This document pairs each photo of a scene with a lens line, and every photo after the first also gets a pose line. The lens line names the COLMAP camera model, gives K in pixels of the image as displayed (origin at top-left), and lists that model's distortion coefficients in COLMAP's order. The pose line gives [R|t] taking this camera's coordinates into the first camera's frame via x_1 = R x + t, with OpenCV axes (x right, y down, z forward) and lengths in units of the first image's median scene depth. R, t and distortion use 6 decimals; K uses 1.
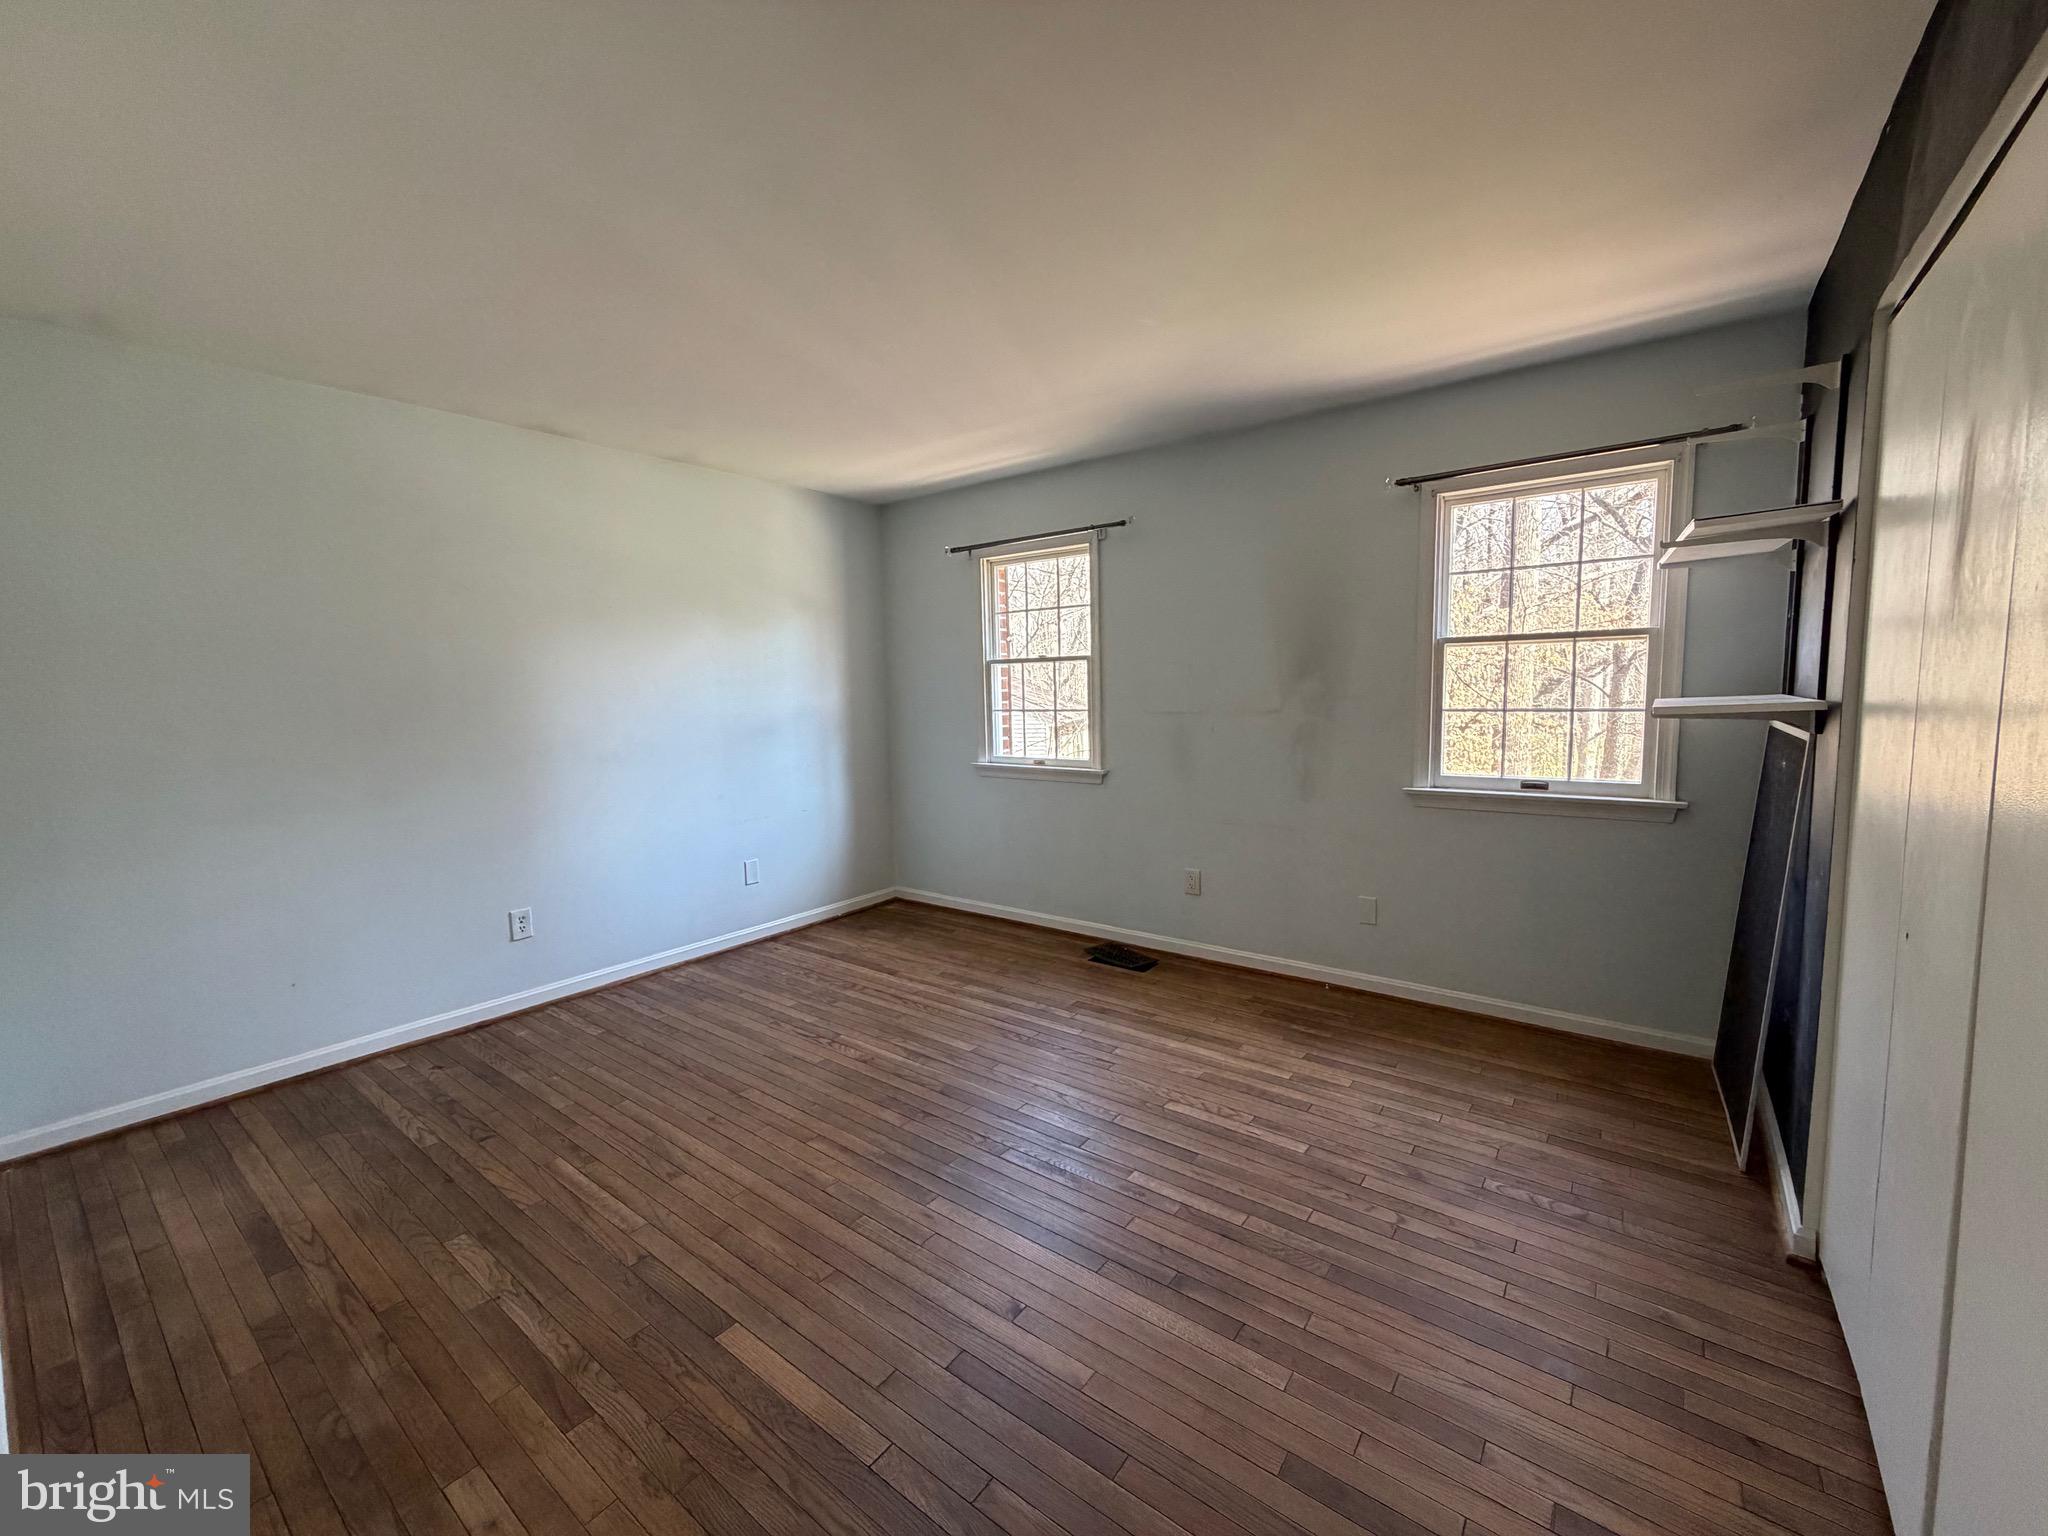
lens RADIAL K [[820.9, 0, 1014.6], [0, 820.9, 772.0], [0, 0, 1]] dist [-0.000030, -0.001121]
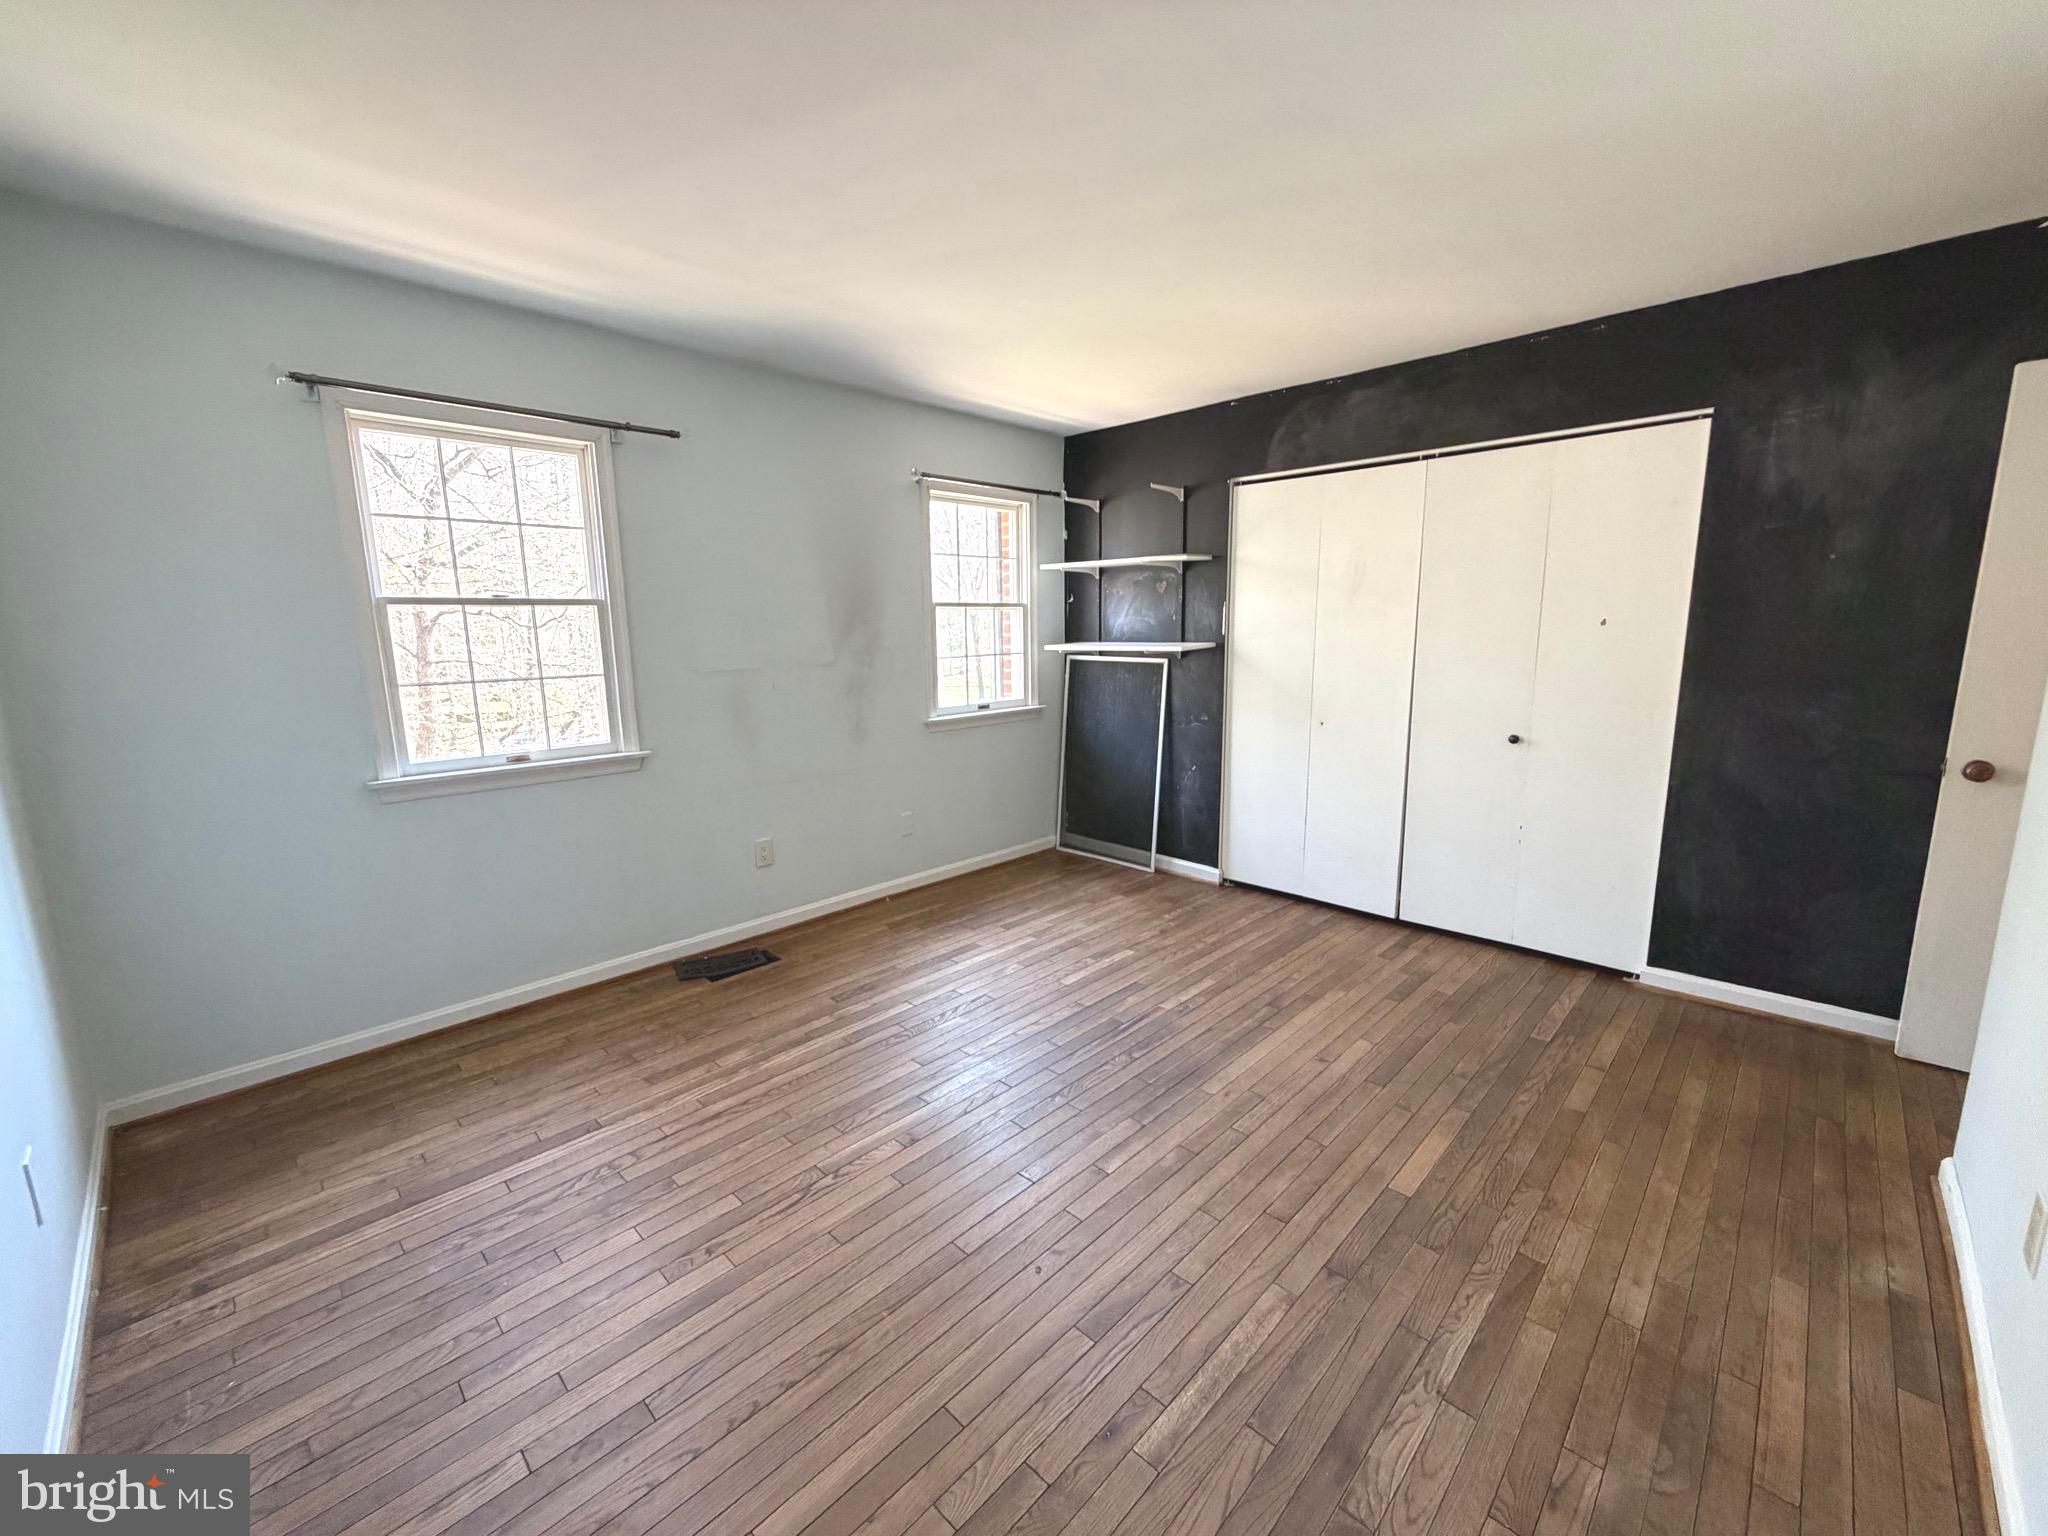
lens RADIAL K [[820.9, 0, 1017.0], [0, 820.9, 775.2], [0, 0, 1]] dist [-0.000030, -0.001121]
pose [[0.118062, -0.159760, 0.980070, -0.798478], [0.114665, 0.982564, 0.146354, -0.069410], [-0.986364, 0.095101, 0.134322, 0.724642]]
